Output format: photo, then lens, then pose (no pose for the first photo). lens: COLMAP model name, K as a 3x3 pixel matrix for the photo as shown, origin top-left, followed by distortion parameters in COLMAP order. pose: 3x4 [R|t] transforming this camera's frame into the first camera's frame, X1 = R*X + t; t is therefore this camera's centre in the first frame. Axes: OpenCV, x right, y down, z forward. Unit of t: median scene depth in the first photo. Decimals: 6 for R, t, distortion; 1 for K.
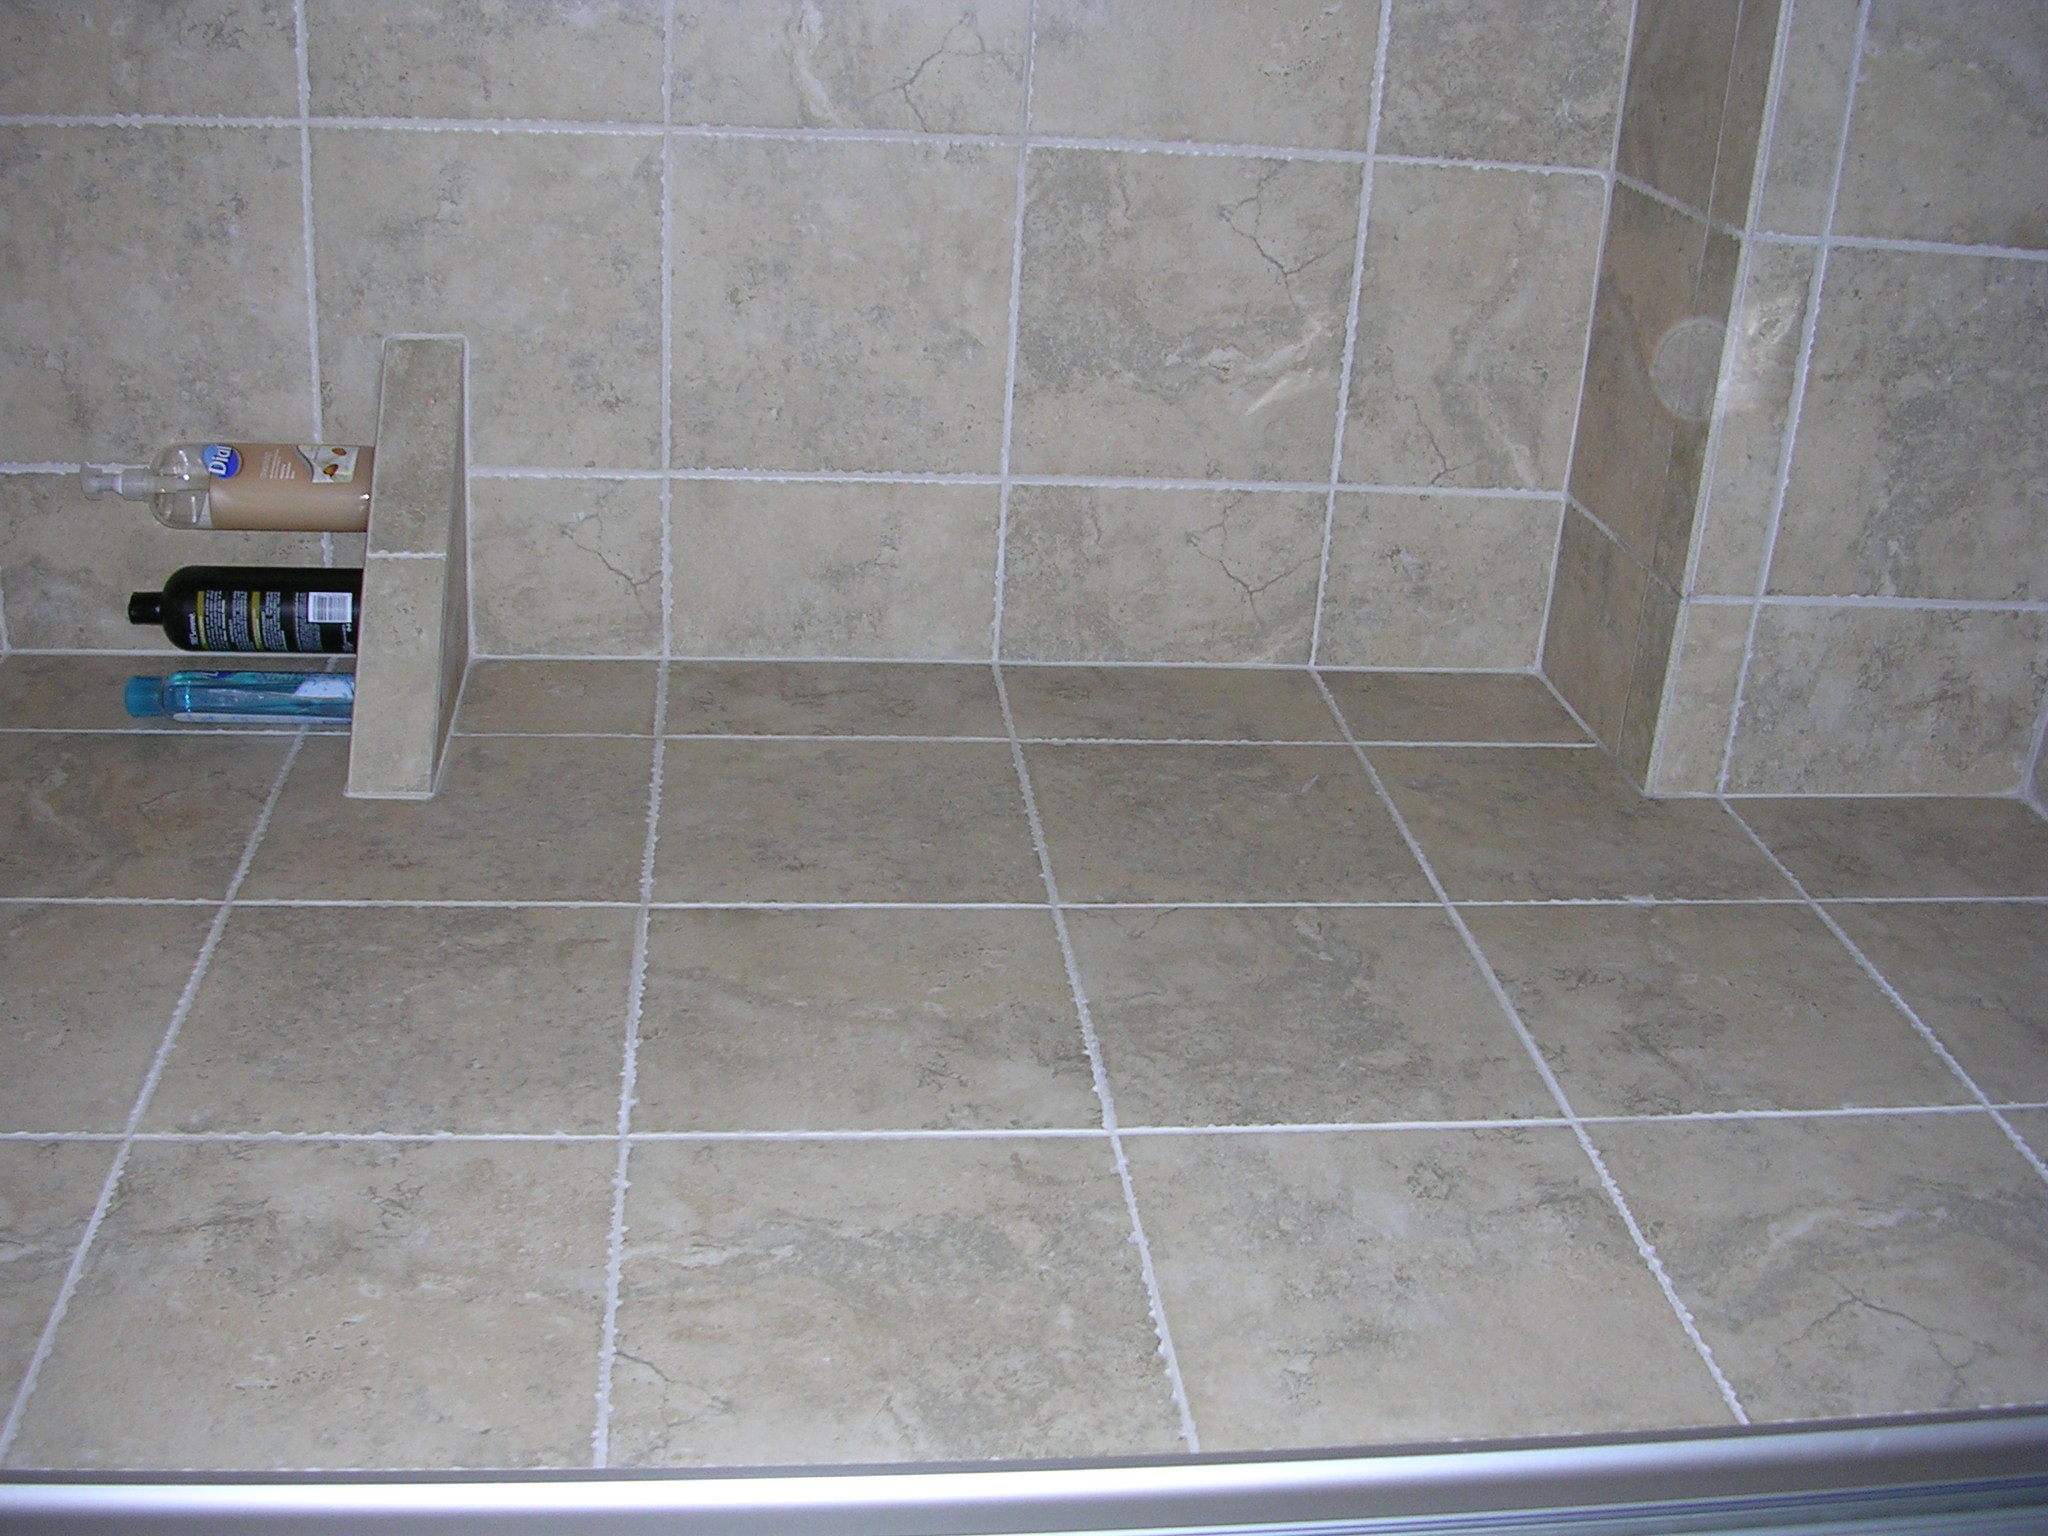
lens RADIAL K [[2297.3, 0, 1063.0], [0, 2297.3, 794.2], [0, 0, 1]] dist [-0.180639, 0.075292]
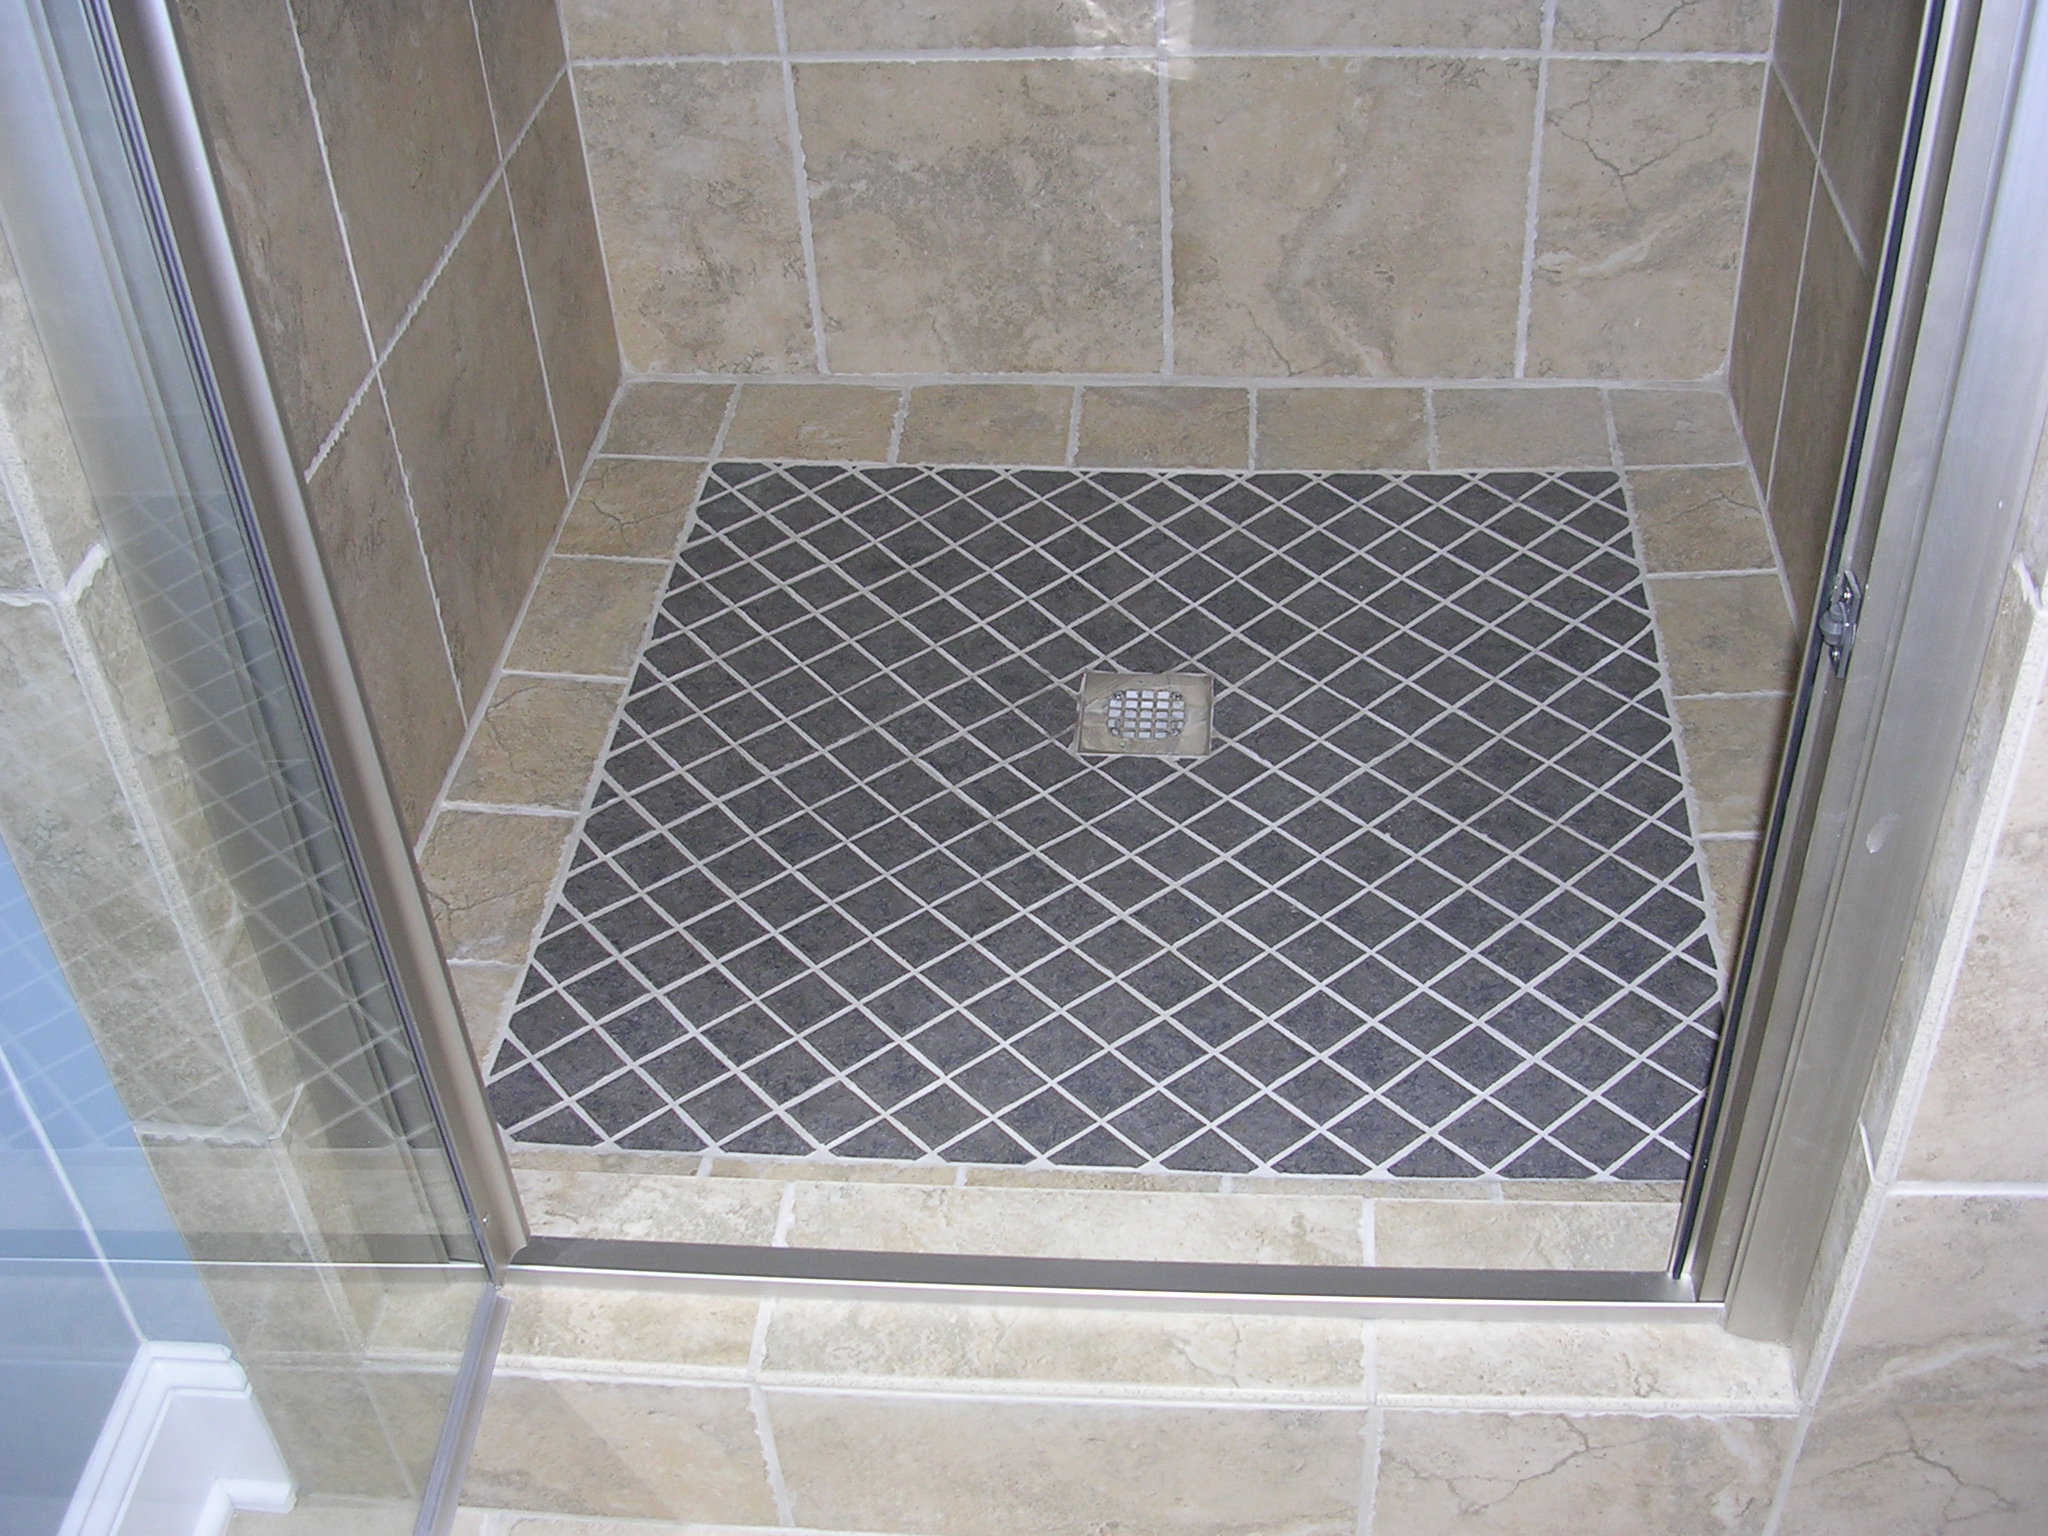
lens RADIAL K [[2297.3, 0, 1063.0], [0, 2297.3, 794.2], [0, 0, 1]] dist [-0.180639, 0.075292]
pose [[0.096657, 0.837539, 0.537760, 0.067787], [-0.934401, 0.262471, -0.240840, 0.120766], [-0.342859, -0.479204, 0.807967, 0.031458]]
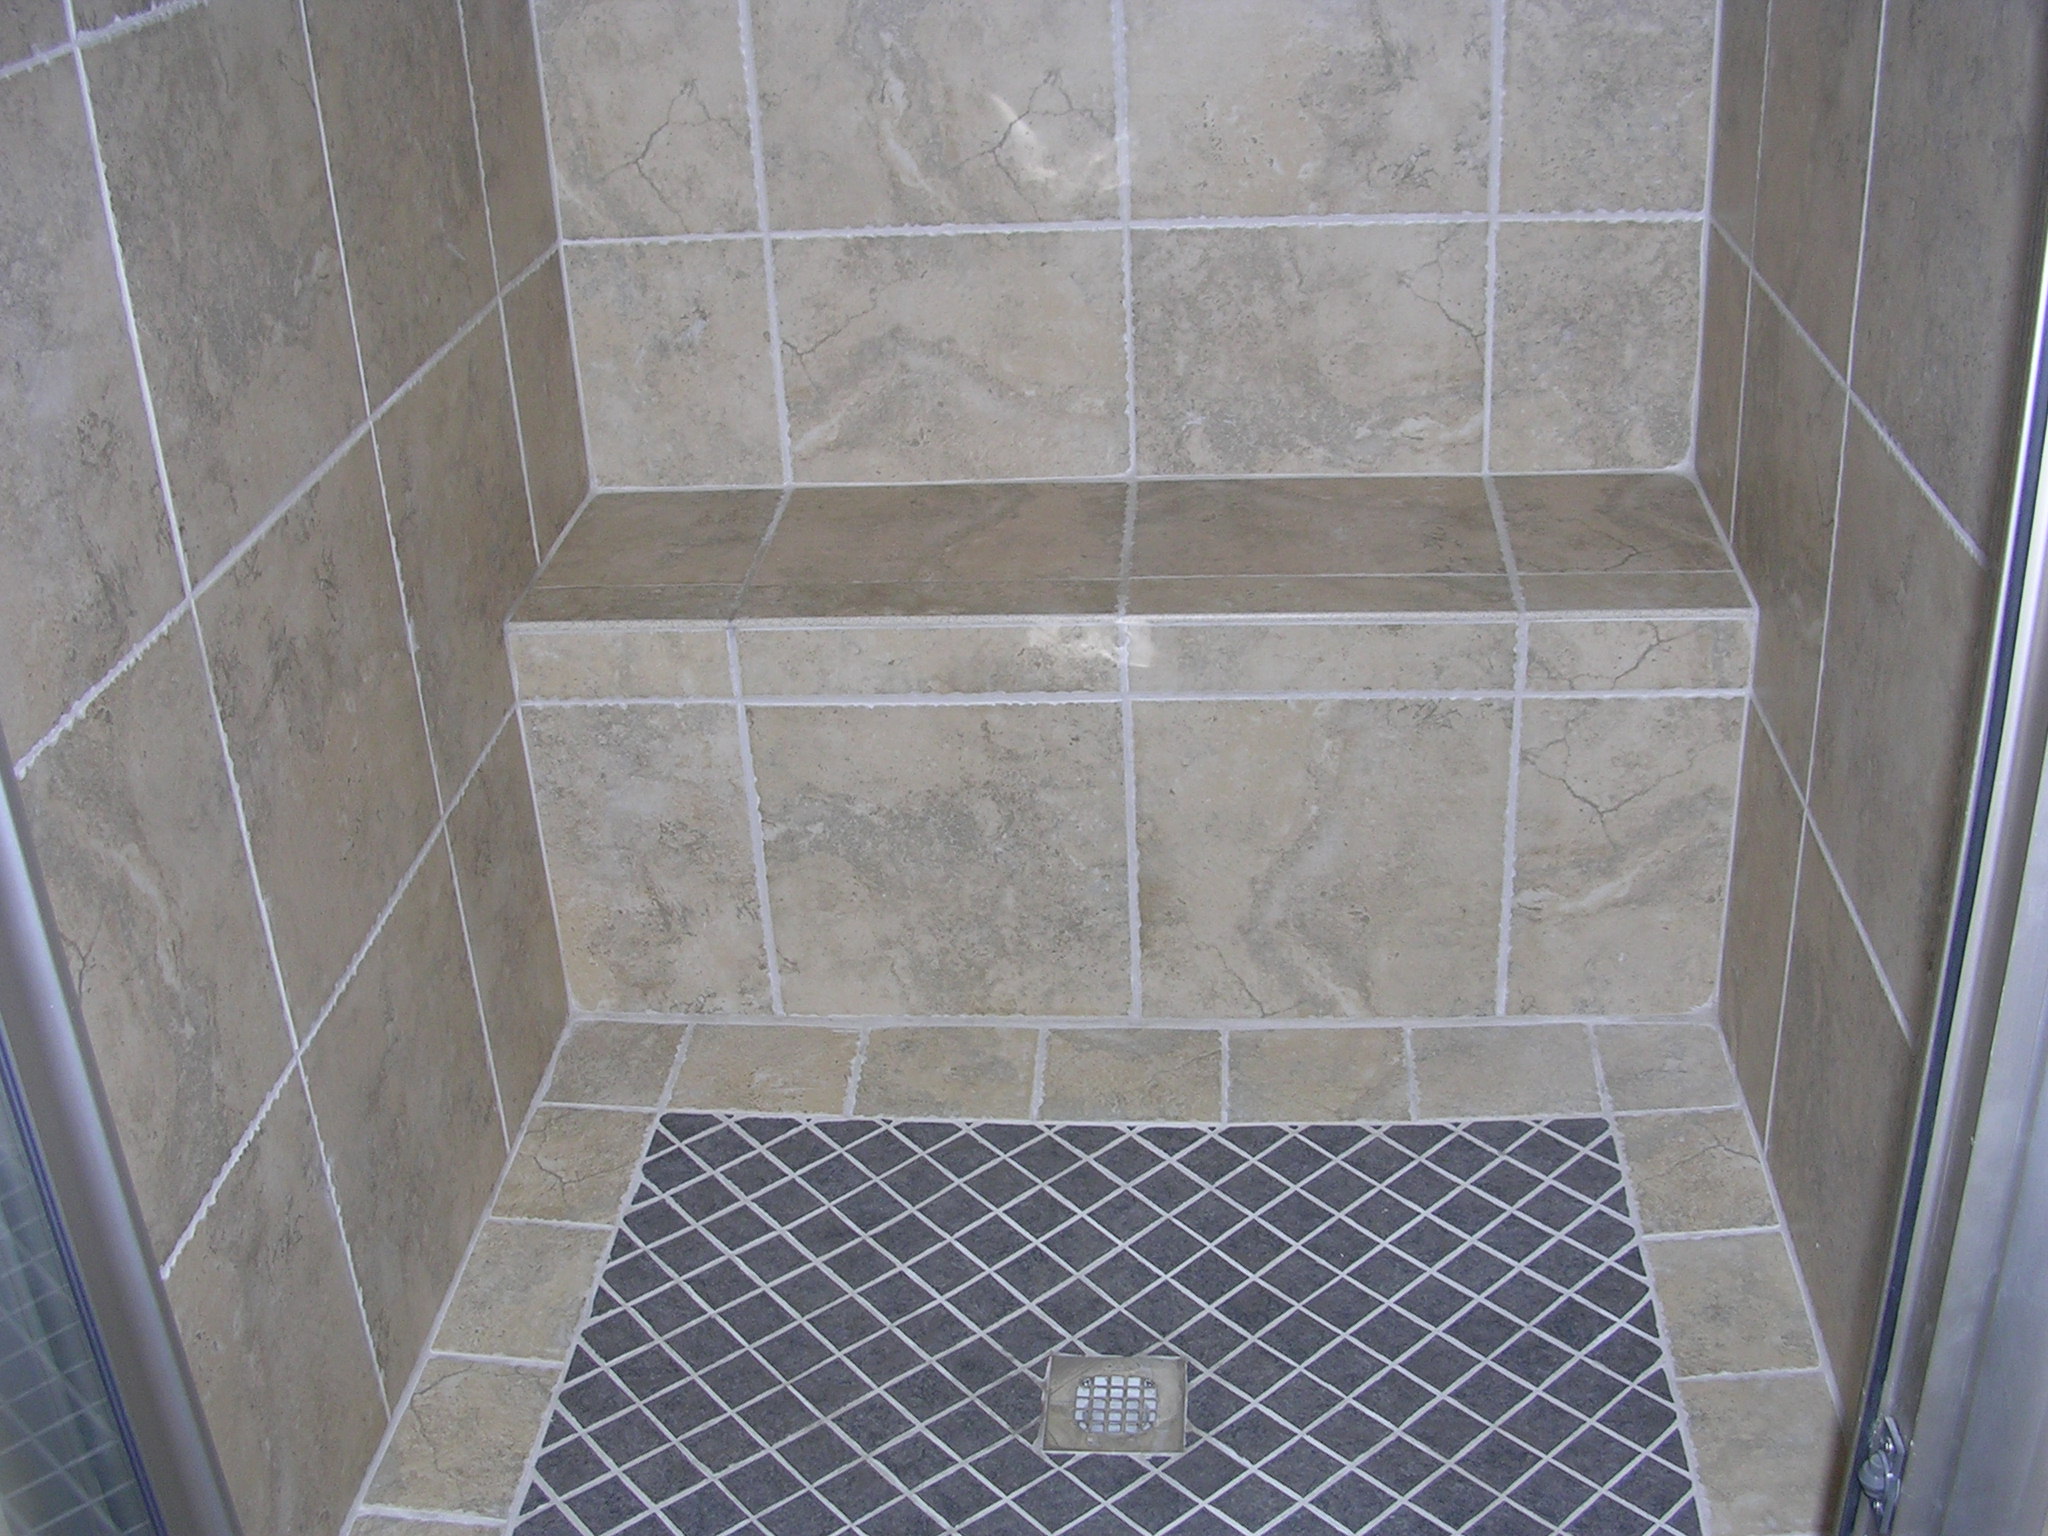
lens RADIAL K [[2297.3, 0, 1063.0], [0, 2297.3, 794.2], [0, 0, 1]] dist [-0.180639, 0.075292]
pose [[0.097868, 0.933774, 0.344221, 0.029821], [-0.929950, 0.208987, -0.302519, 0.087789], [-0.354422, -0.290501, 0.888816, 0.095462]]
